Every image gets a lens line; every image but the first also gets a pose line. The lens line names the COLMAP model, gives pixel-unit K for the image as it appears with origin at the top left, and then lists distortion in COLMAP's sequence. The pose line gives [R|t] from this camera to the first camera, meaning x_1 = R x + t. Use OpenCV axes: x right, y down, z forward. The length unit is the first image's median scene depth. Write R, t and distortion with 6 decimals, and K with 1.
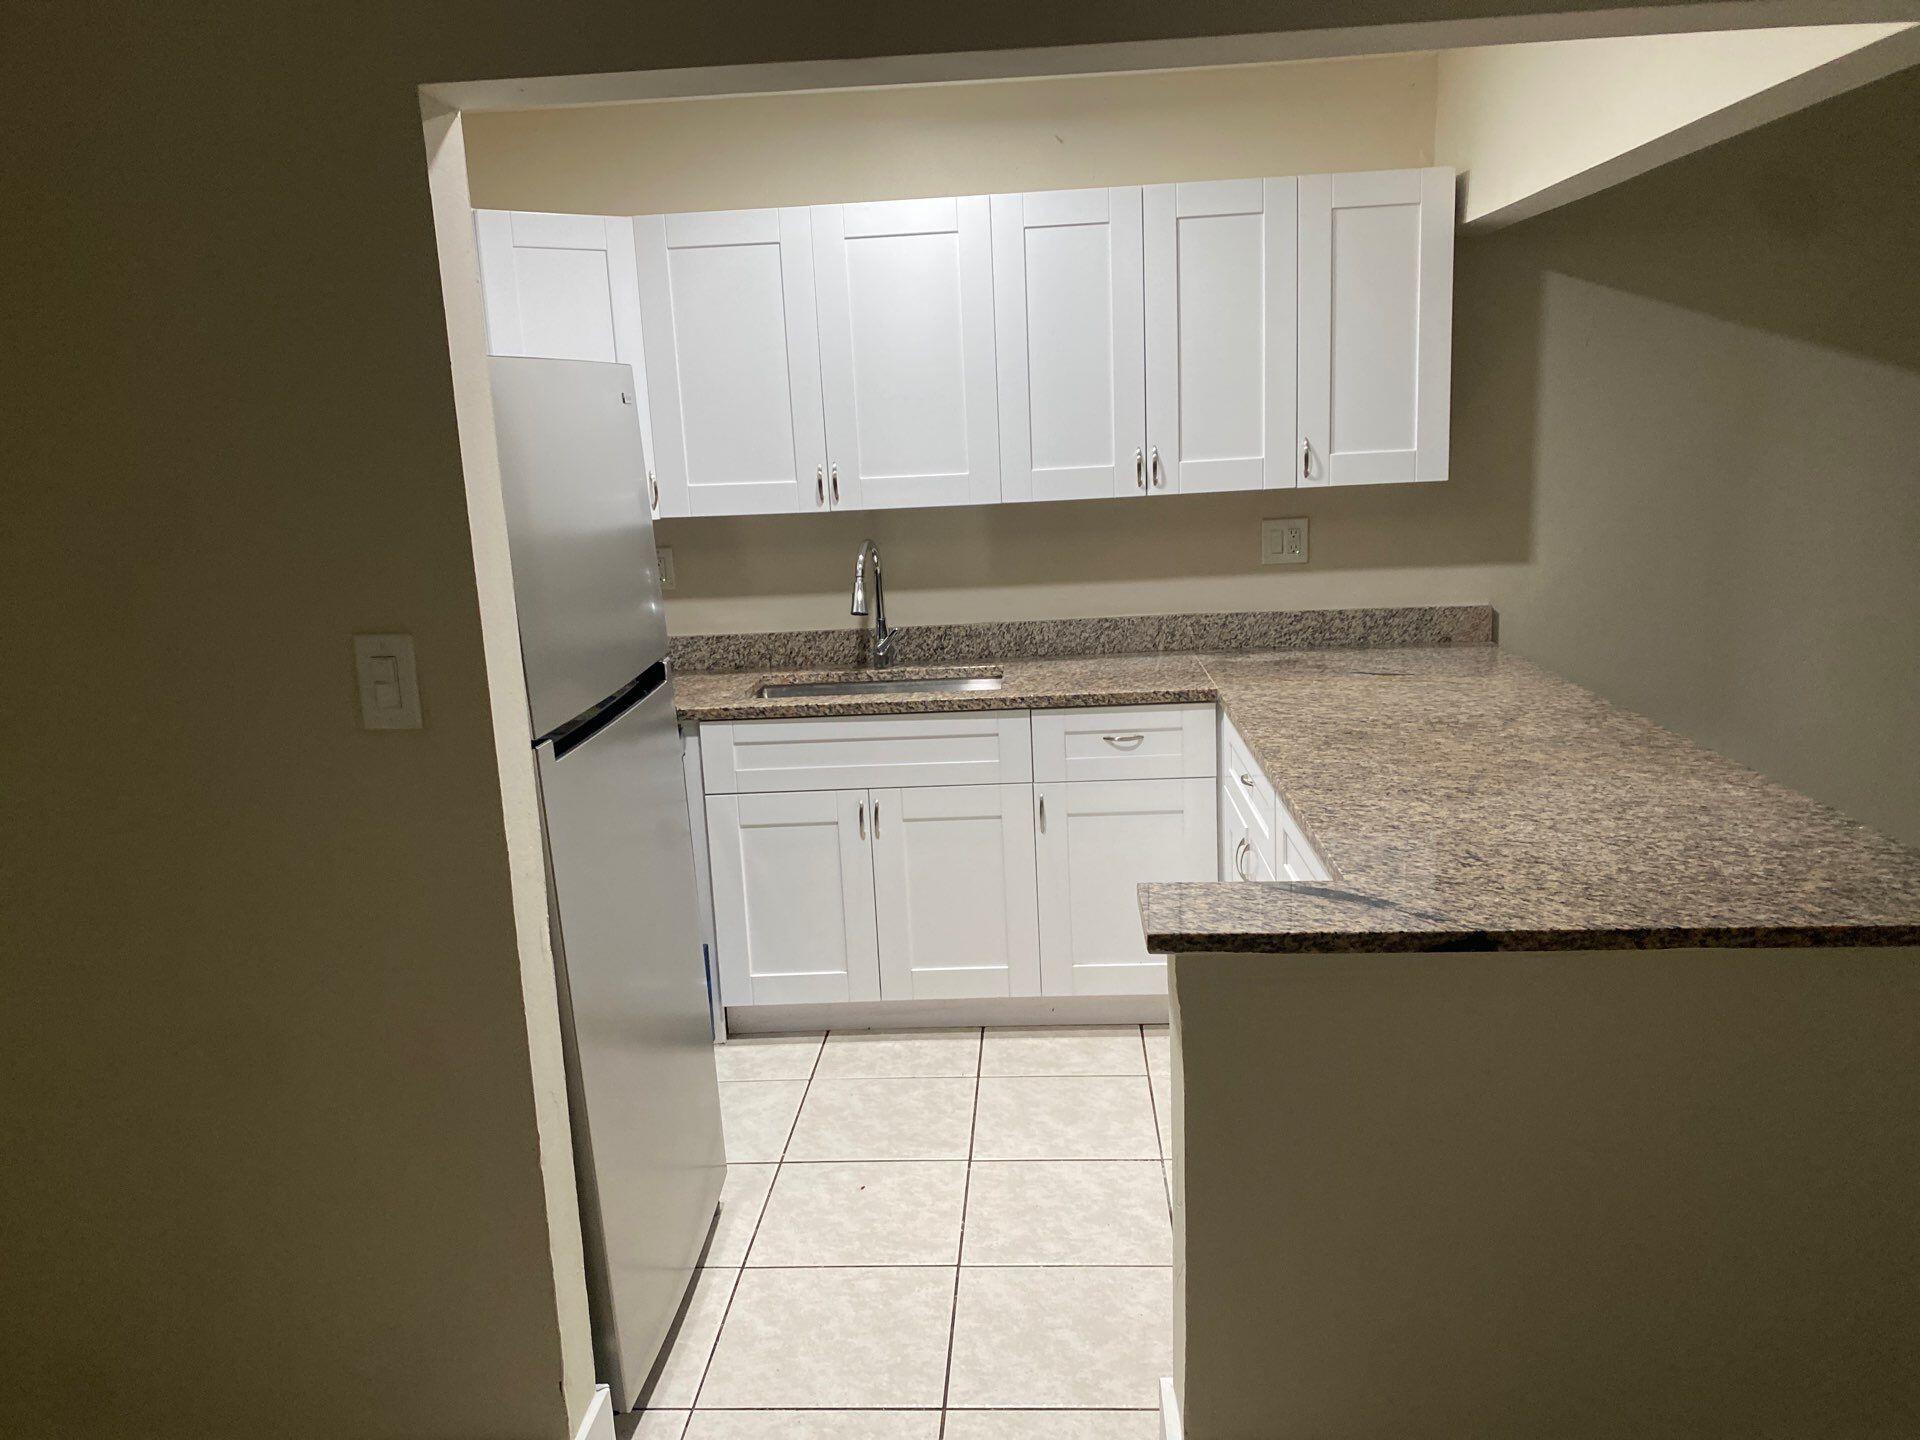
lens RADIAL K [[1456.7, 0, 953.7], [0, 1456.7, 718.2], [0, 0, 1]] dist [0.010155, -0.005591]
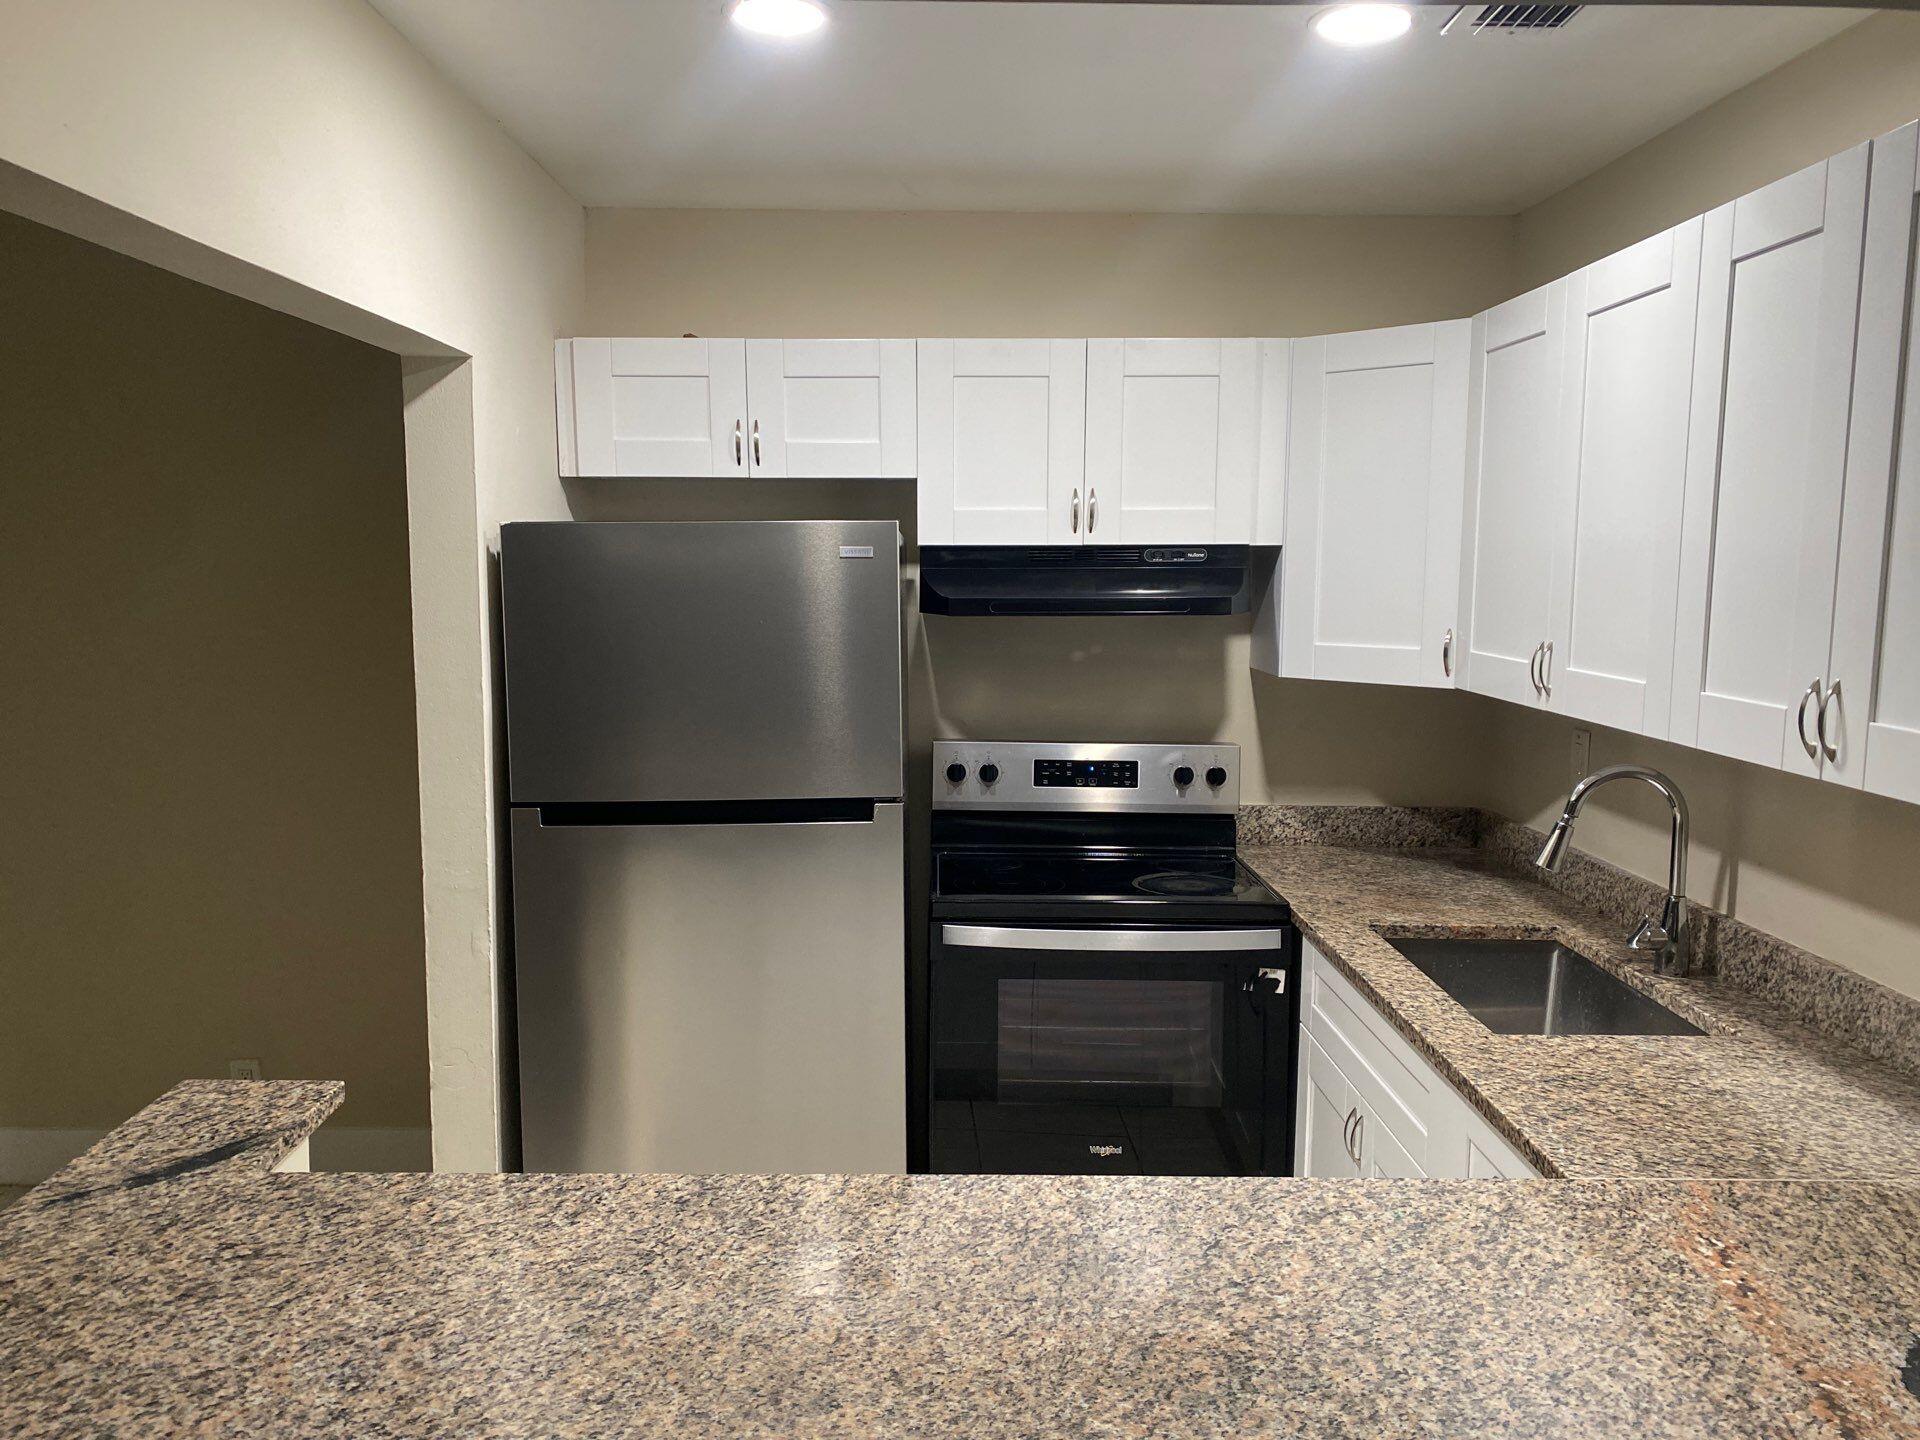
lens RADIAL K [[1456.7, 0, 948.1], [0, 1456.7, 726.4], [0, 0, 1]] dist [0.010155, -0.005591]
pose [[0.073347, 0.154810, -0.985218, 1.024462], [-0.200053, 0.970083, 0.137538, -0.313889], [0.977036, 0.187008, 0.102123, 1.190895]]
